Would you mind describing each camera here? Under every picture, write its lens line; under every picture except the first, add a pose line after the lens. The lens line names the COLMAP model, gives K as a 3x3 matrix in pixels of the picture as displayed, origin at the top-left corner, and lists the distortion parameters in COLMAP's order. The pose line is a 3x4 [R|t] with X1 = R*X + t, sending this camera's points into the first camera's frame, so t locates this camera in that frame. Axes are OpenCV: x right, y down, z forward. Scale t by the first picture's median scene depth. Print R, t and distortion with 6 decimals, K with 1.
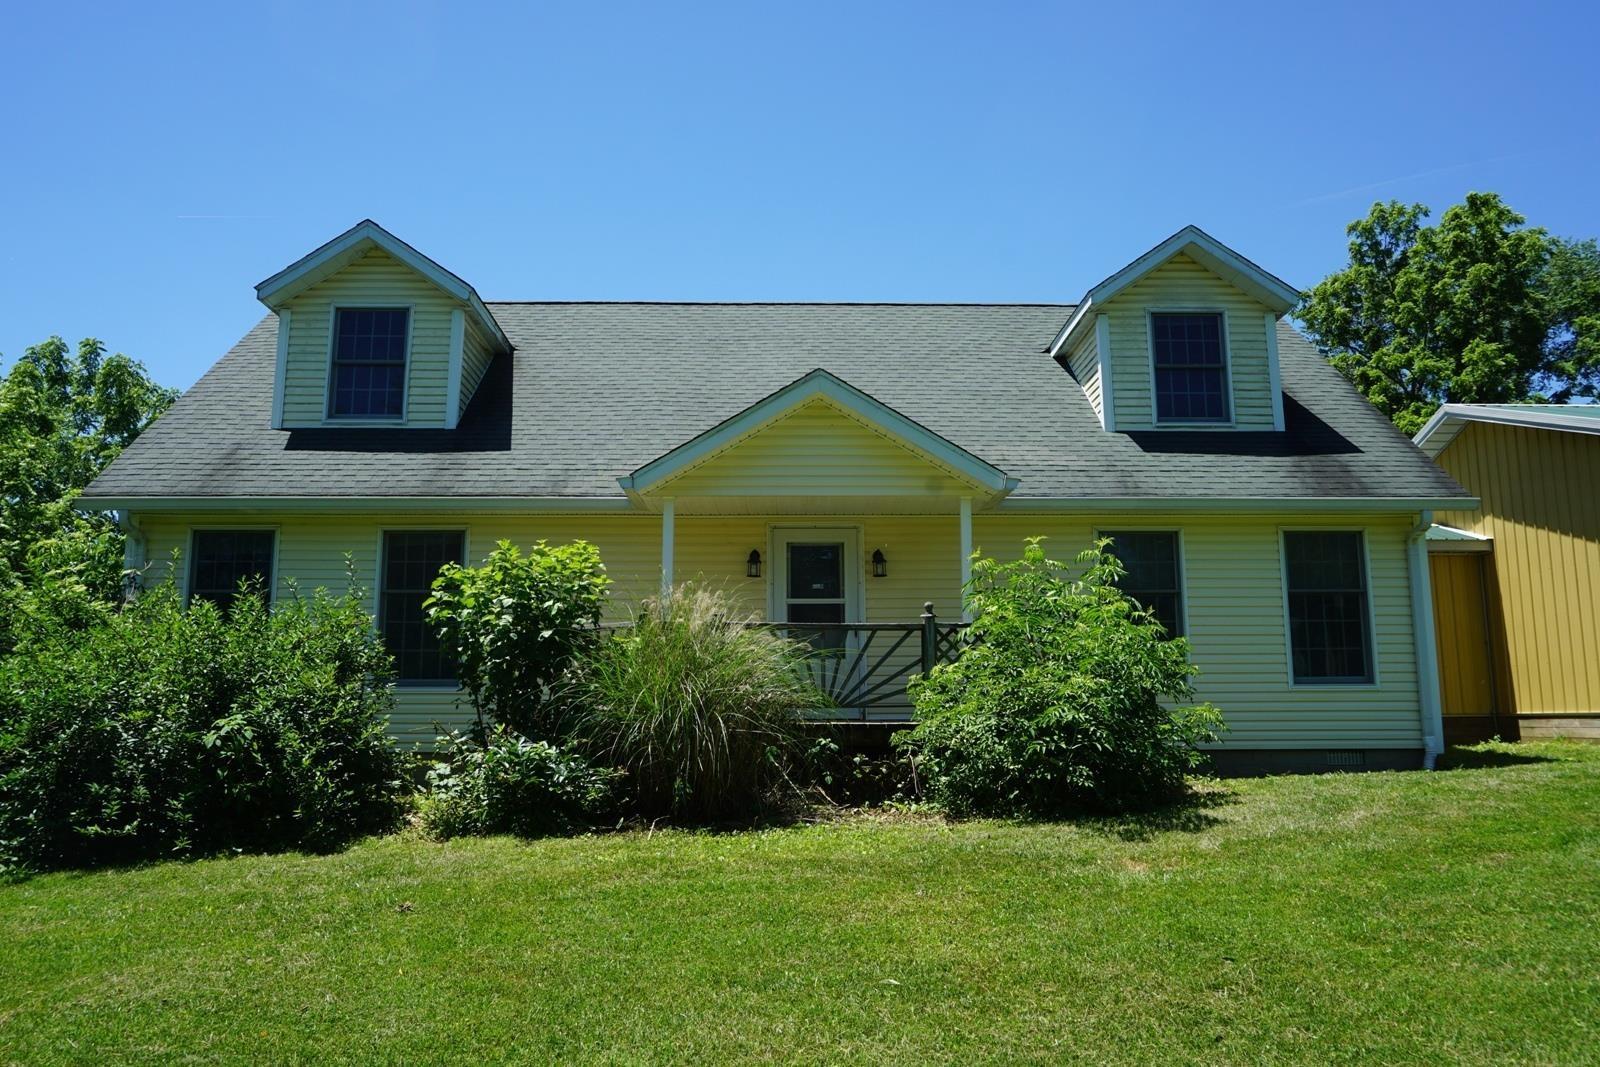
lens RADIAL K [[1186.1, 0, 800.0], [0, 1186.1, 533.5], [0, 0, 1]] dist [0.006758, 0.003770]
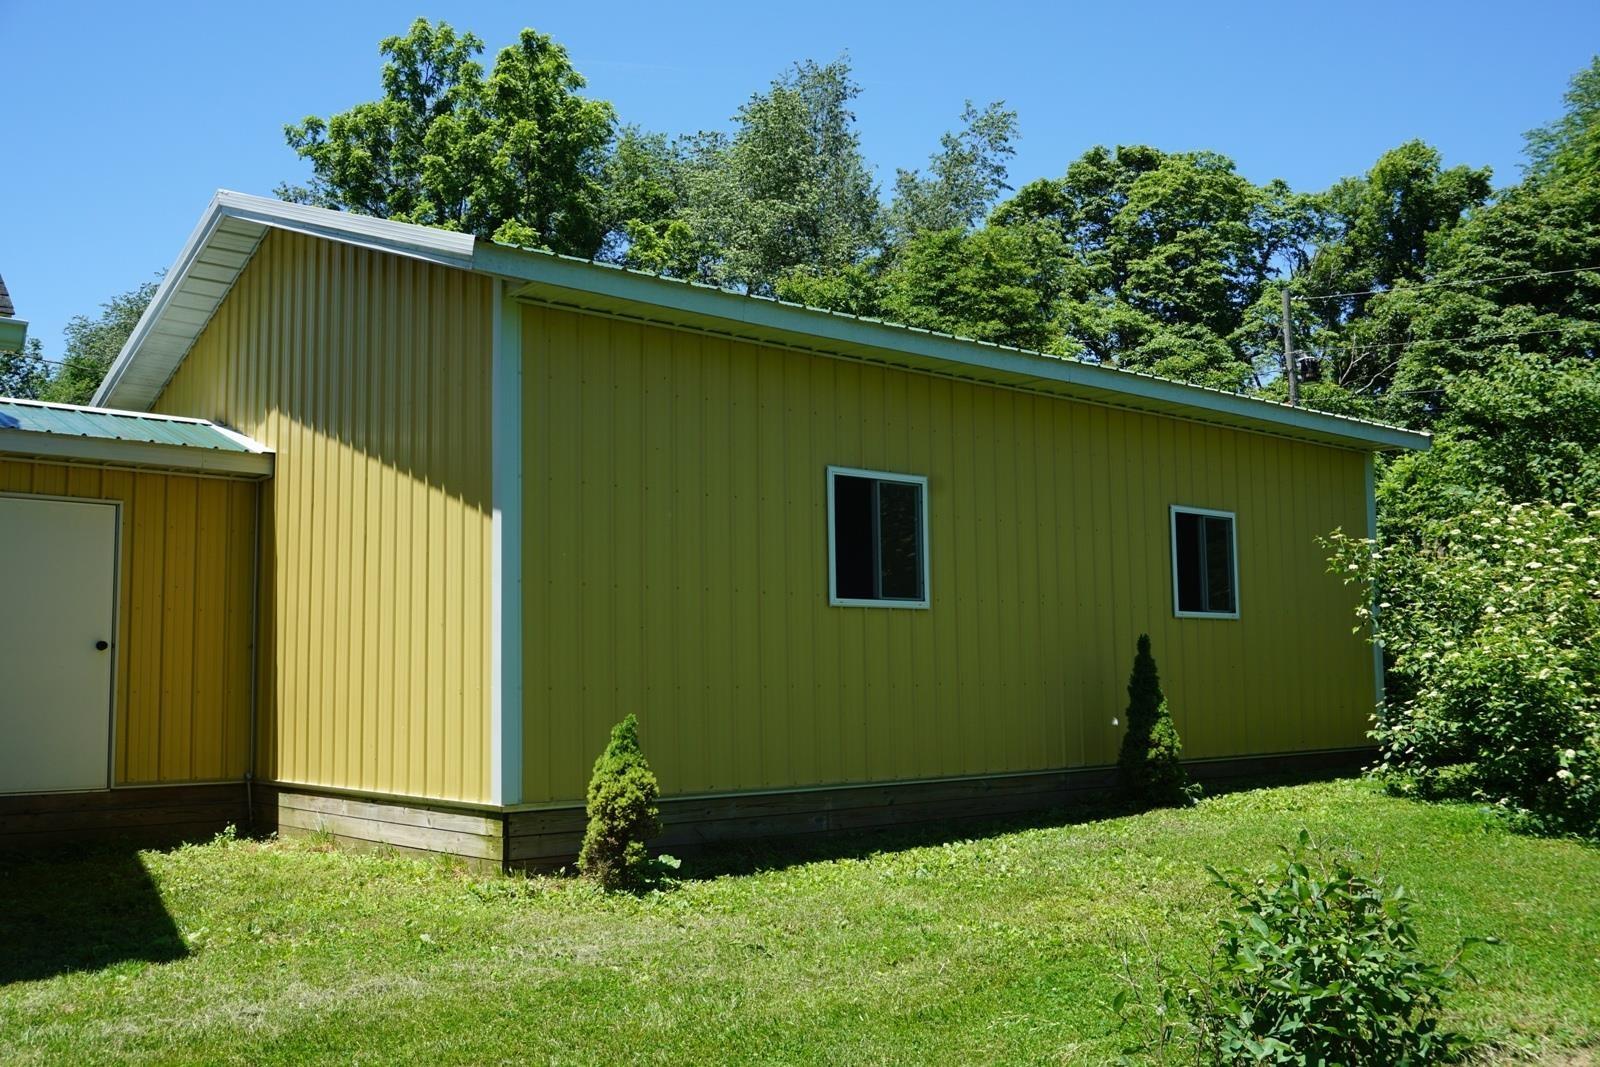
lens RADIAL K [[1479.4, 0, 800.0], [0, 1479.4, 533.5], [0, 0, 1]] dist [0.000134, 0.001052]
pose [[0.786683, 0.061914, 0.614245, 0.142986], [-0.089642, 0.995870, 0.014426, 0.003825], [-0.610815, -0.066410, 0.788984, 0.130996]]
